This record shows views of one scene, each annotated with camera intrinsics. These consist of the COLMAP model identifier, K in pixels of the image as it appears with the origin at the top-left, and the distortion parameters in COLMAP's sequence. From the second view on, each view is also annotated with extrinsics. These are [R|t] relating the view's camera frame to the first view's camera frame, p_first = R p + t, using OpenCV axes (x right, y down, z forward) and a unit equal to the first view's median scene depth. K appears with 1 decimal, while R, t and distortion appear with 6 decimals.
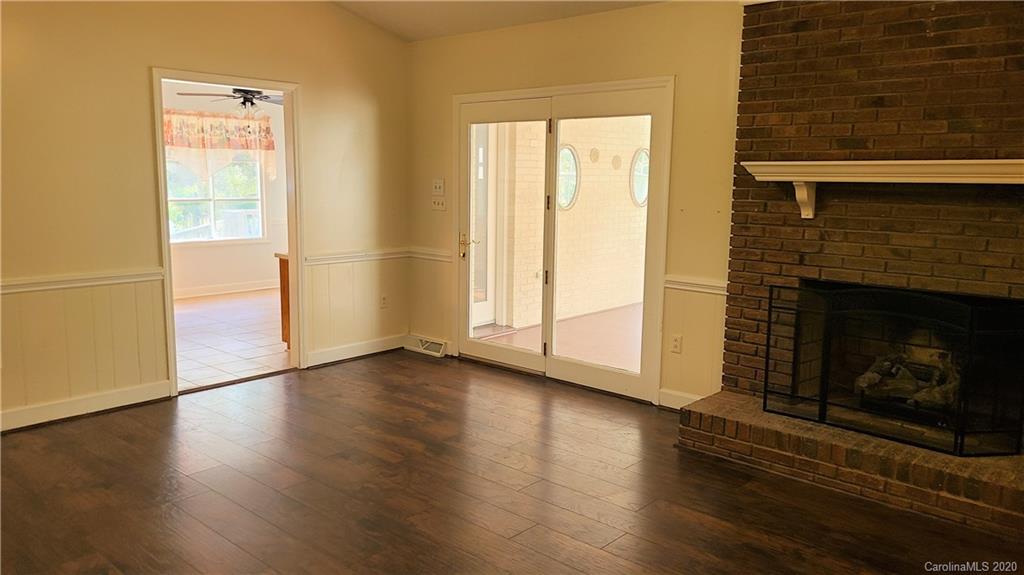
lens RADIAL K [[777.1, 0, 511.9], [0, 777.1, 287.8], [0, 0, 1]] dist [0.061990, -0.005715]
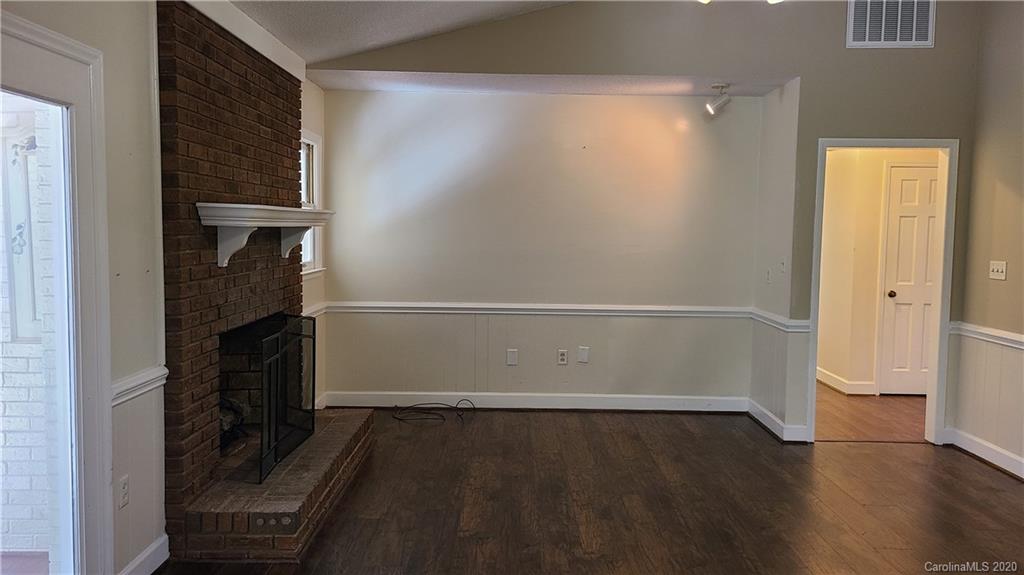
lens RADIAL K [[777.1, 0, 512.6], [0, 777.1, 288.1], [0, 0, 1]] dist [0.061990, -0.005715]
pose [[-0.663718, -0.082081, 0.743465, -0.537613], [0.091640, 0.977549, 0.189735, -0.213225], [-0.742348, 0.194062, -0.641296, 1.389560]]
